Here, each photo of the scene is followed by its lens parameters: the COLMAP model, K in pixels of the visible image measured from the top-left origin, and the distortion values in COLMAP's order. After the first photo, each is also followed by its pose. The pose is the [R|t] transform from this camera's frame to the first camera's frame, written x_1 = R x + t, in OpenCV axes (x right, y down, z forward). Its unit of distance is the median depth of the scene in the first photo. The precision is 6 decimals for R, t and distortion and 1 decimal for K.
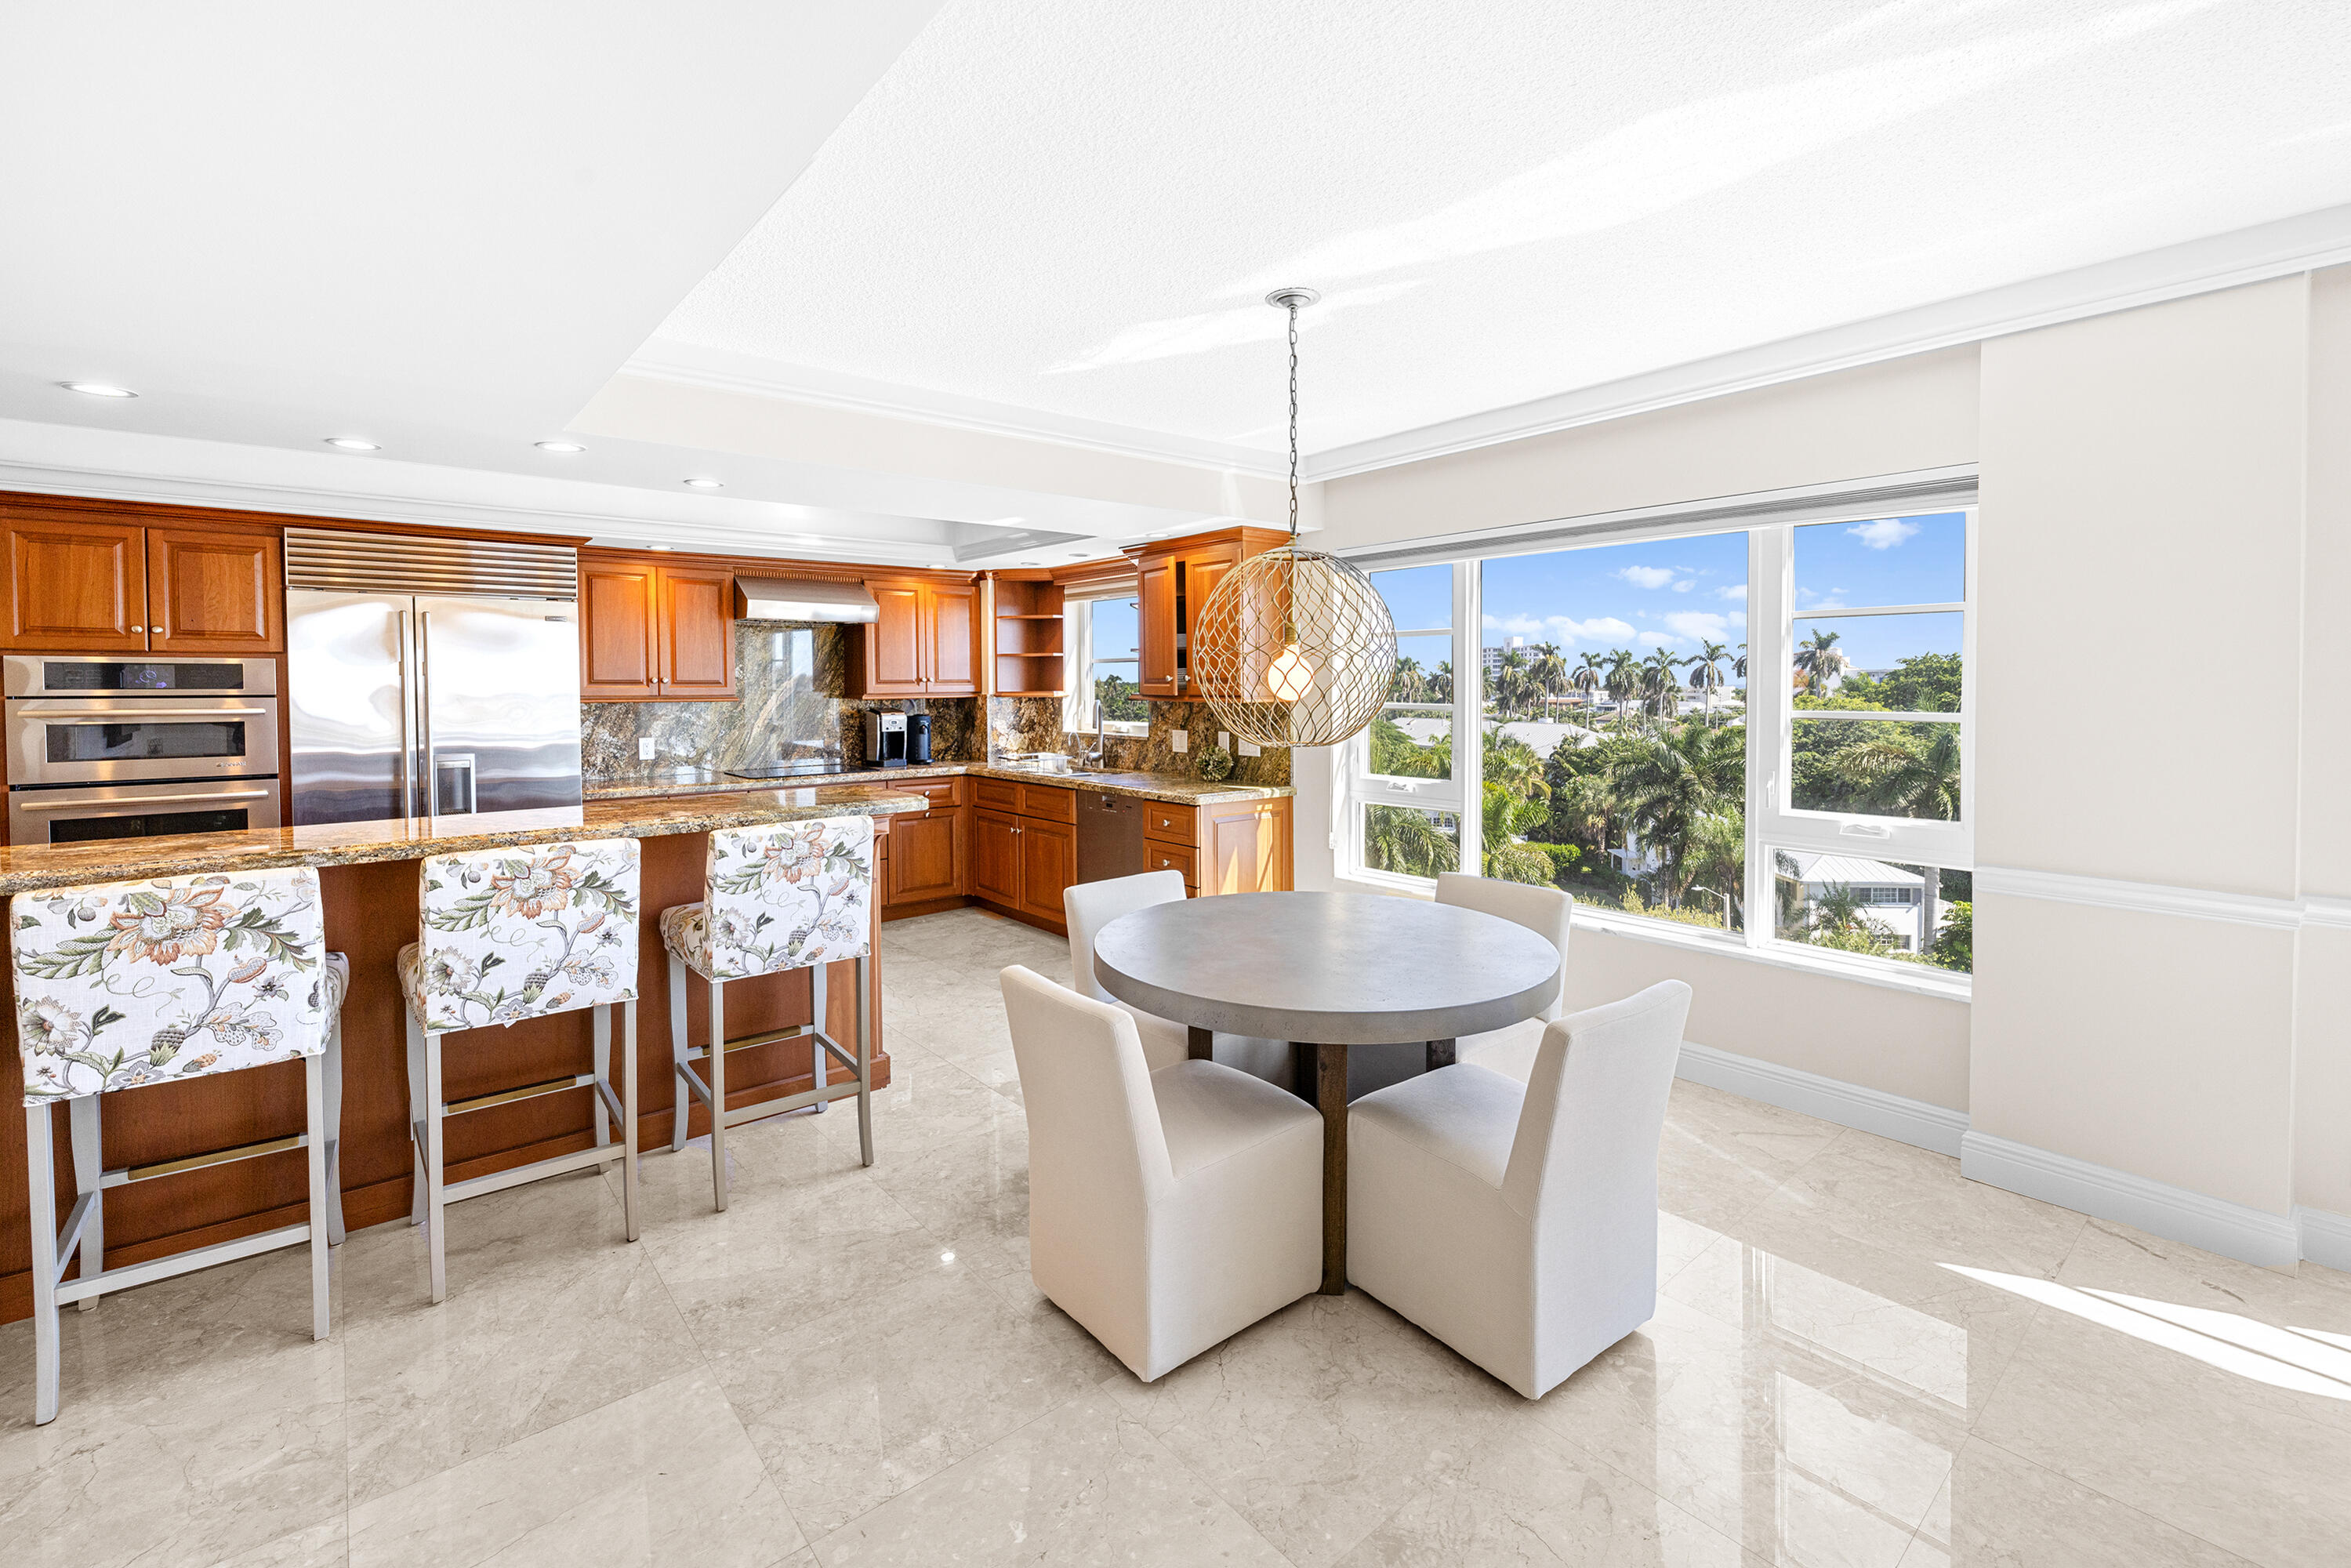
lens RADIAL K [[1013.5, 0, 1166.9], [0, 1013.5, 709.4], [0, 0, 1]] dist [-0.001226, 0.000572]
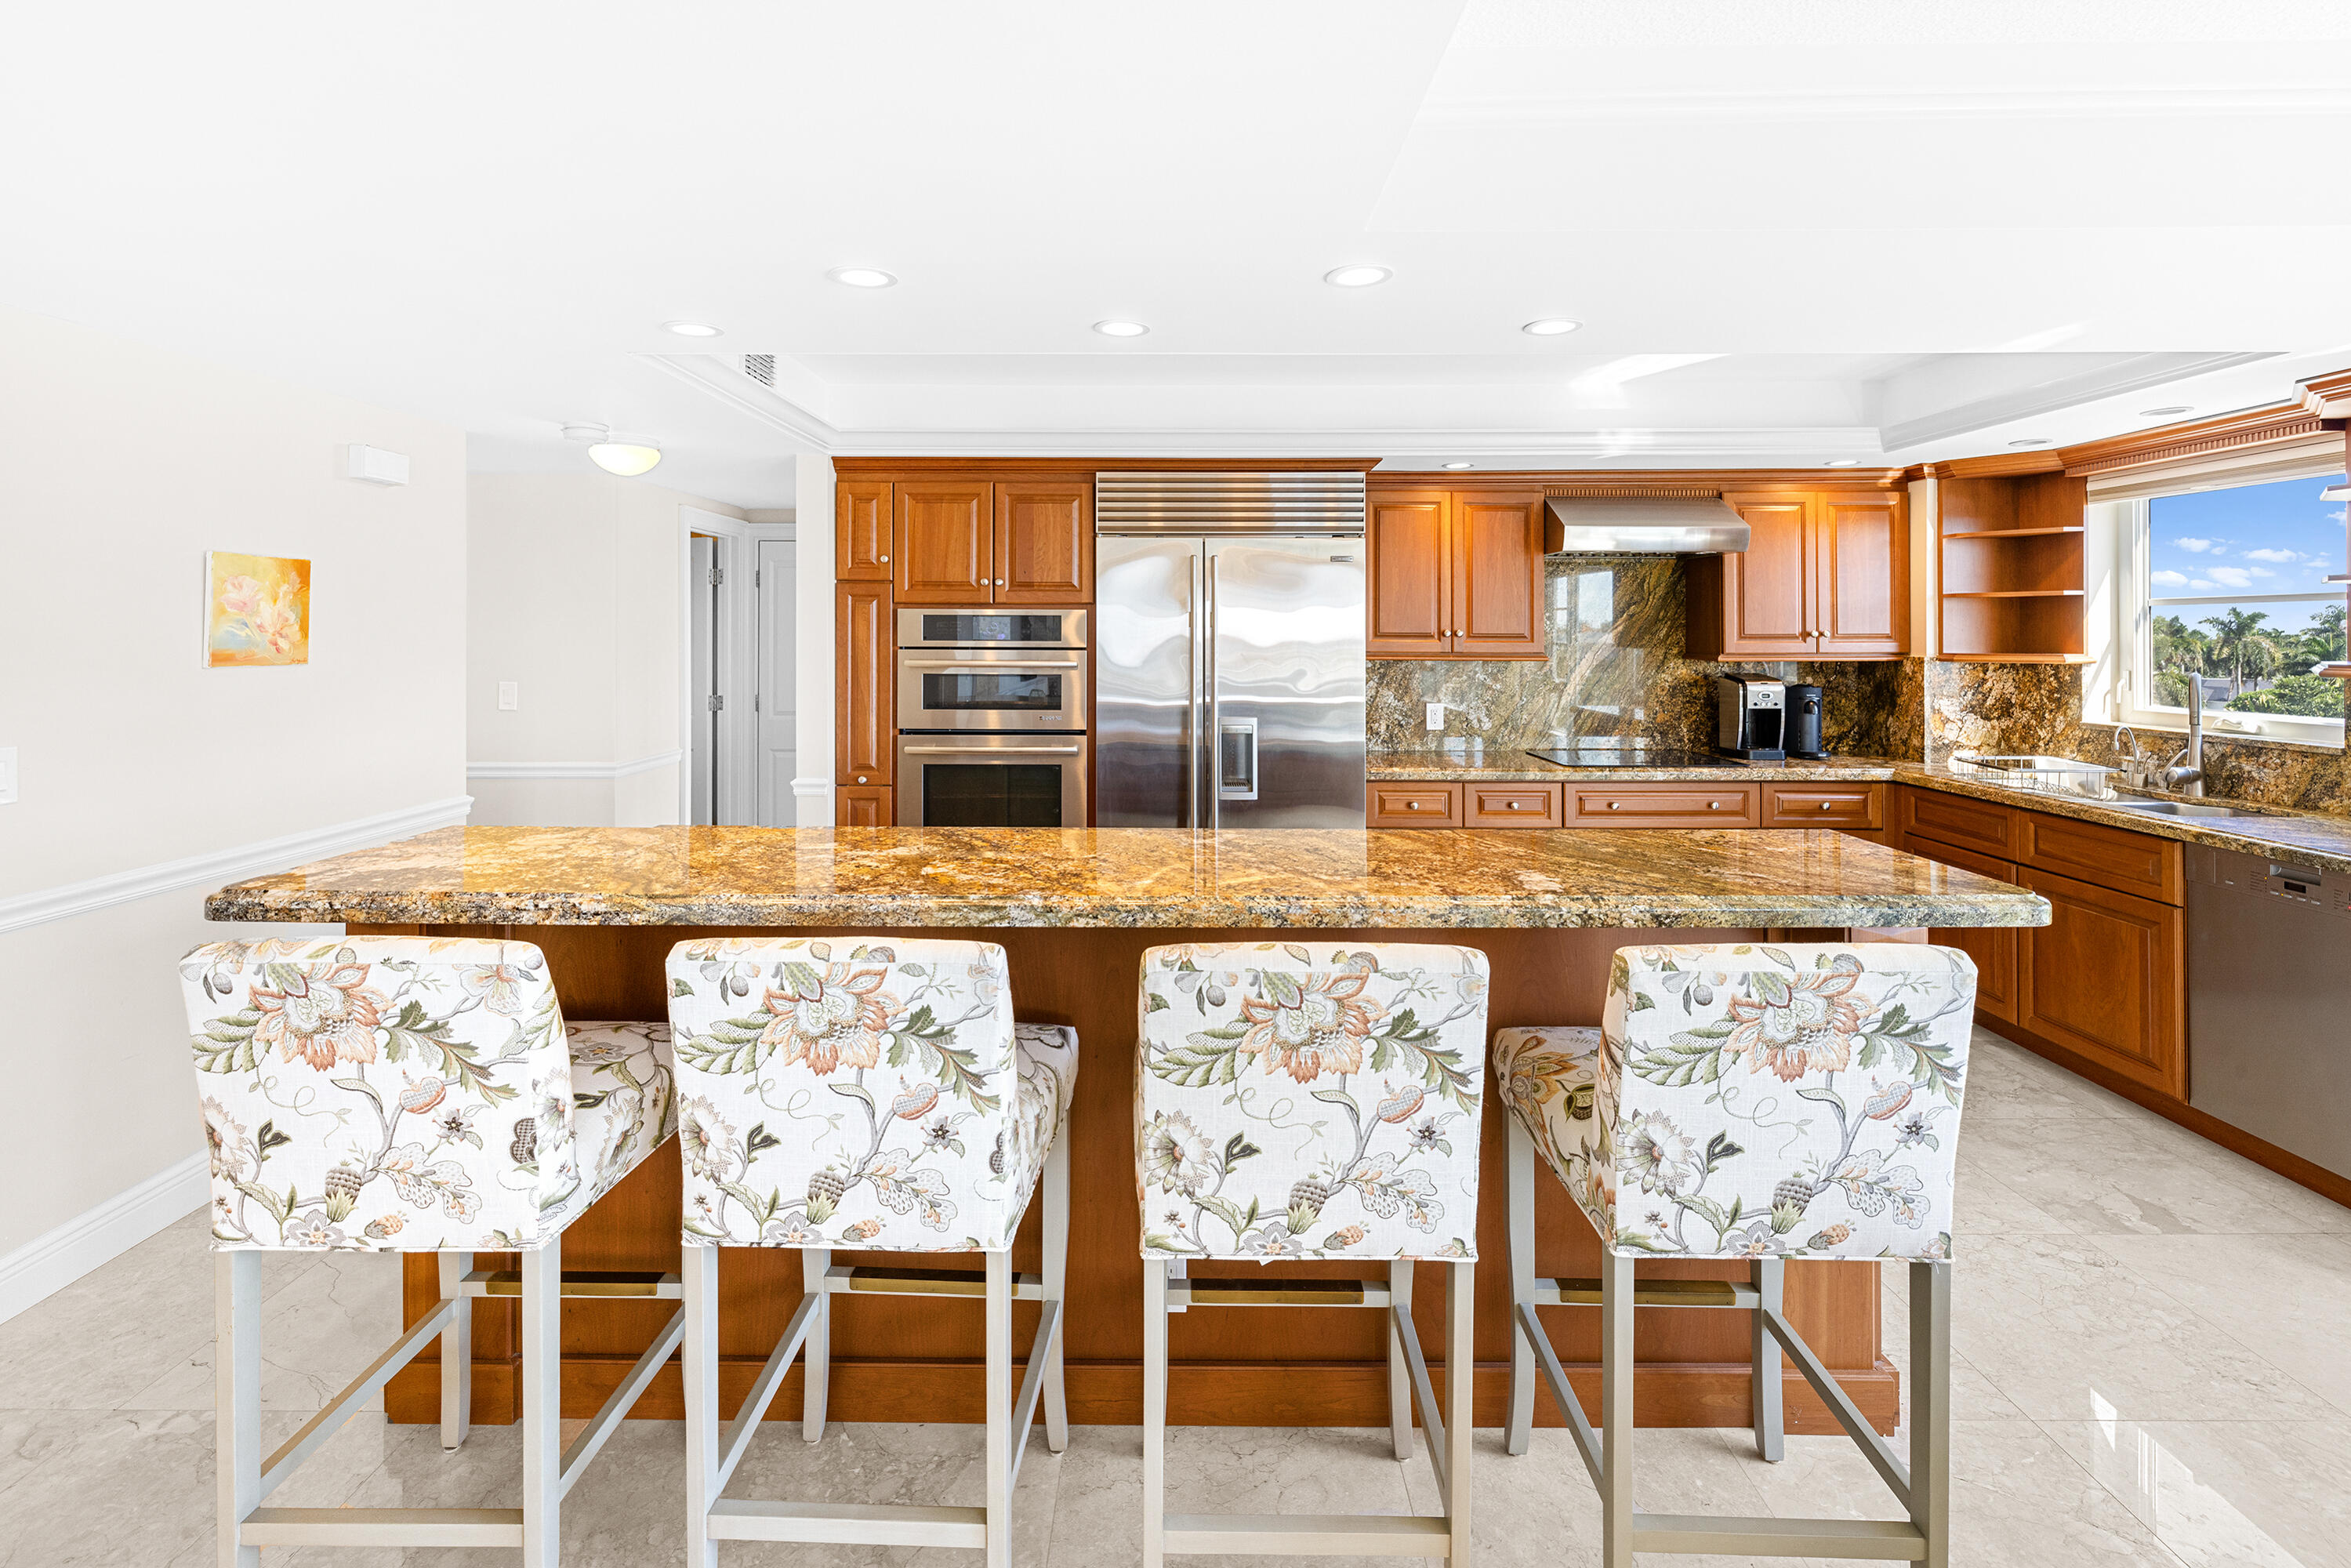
lens RADIAL K [[1026.4, 0, 1174.0], [0, 1026.4, 625.1], [0, 0, 1]] dist [-0.000603, -0.000838]
pose [[0.765524, -0.000007, -0.643407, -0.163163], [-0.021656, 0.999433, -0.025777, -0.010461], [0.643043, 0.033667, 0.765090, 0.263140]]
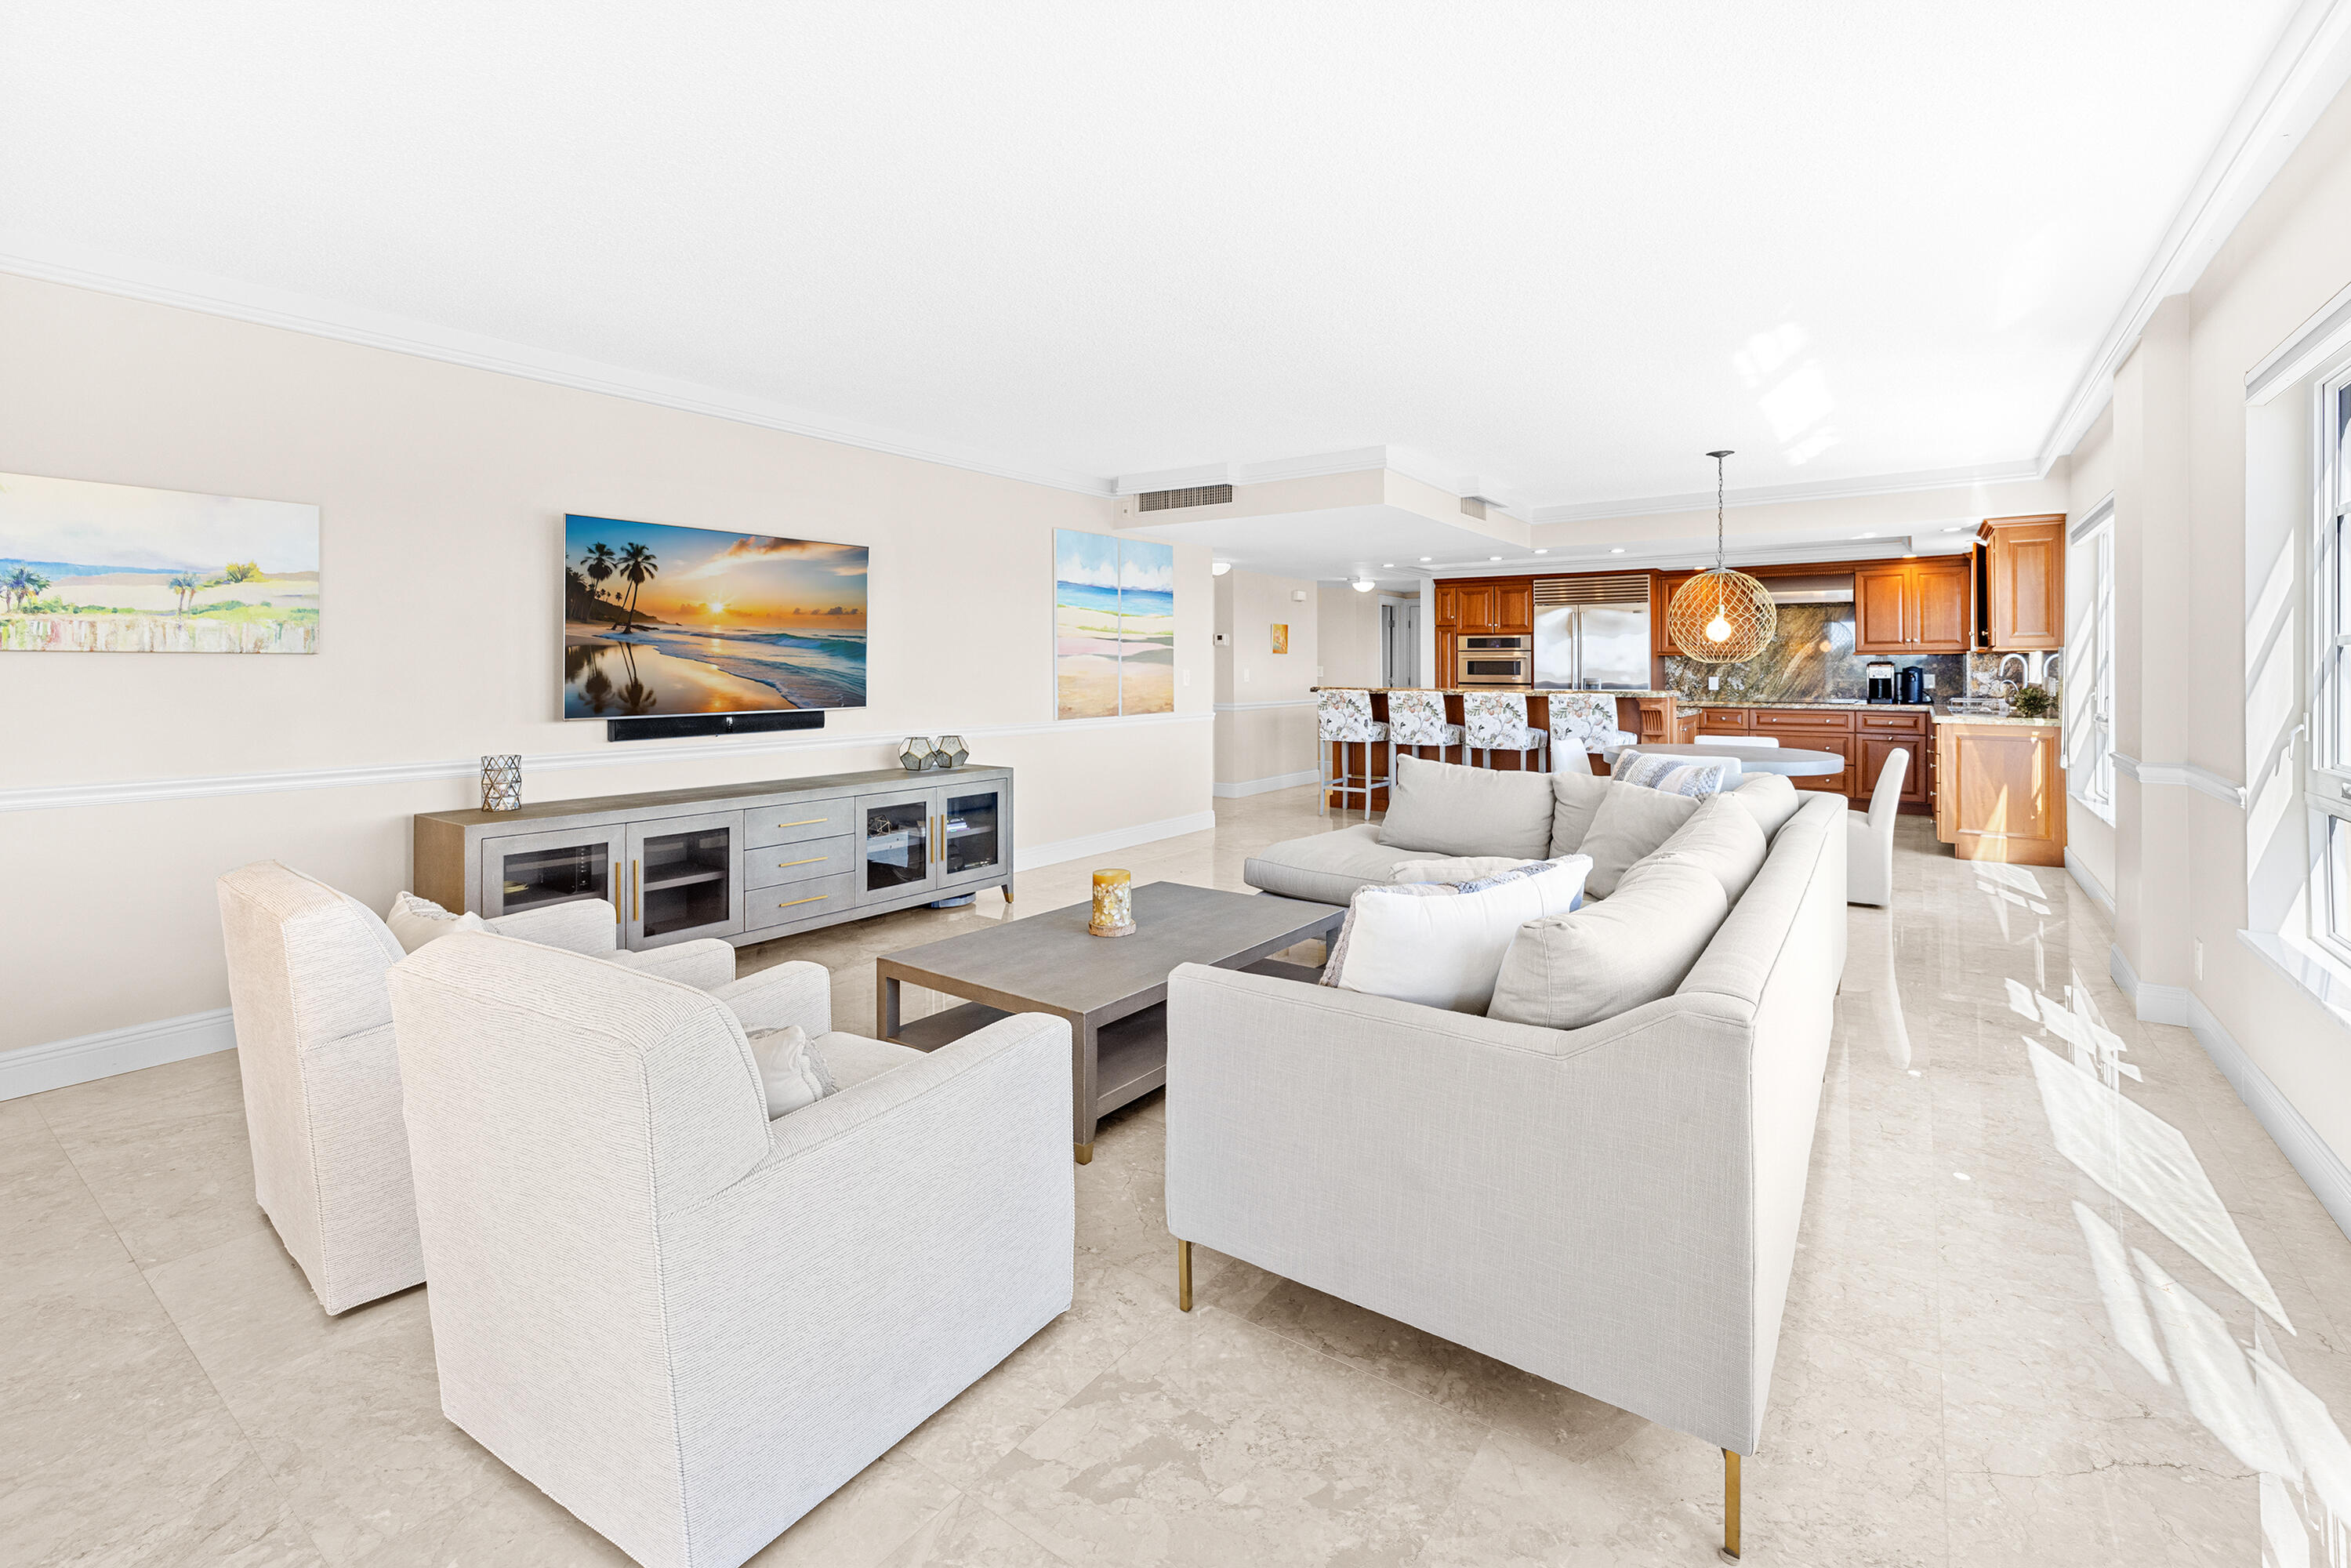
lens RADIAL K [[1034.7, 0, 1180.1], [0, 1034.7, 660.8], [0, 0, 1]] dist [-0.002076, -0.000466]
pose [[0.237214, -0.001814, -0.971456, 1.101060], [-0.028088, 0.999567, -0.008725, 0.046894], [0.971051, 0.029356, 0.237061, -0.325865]]
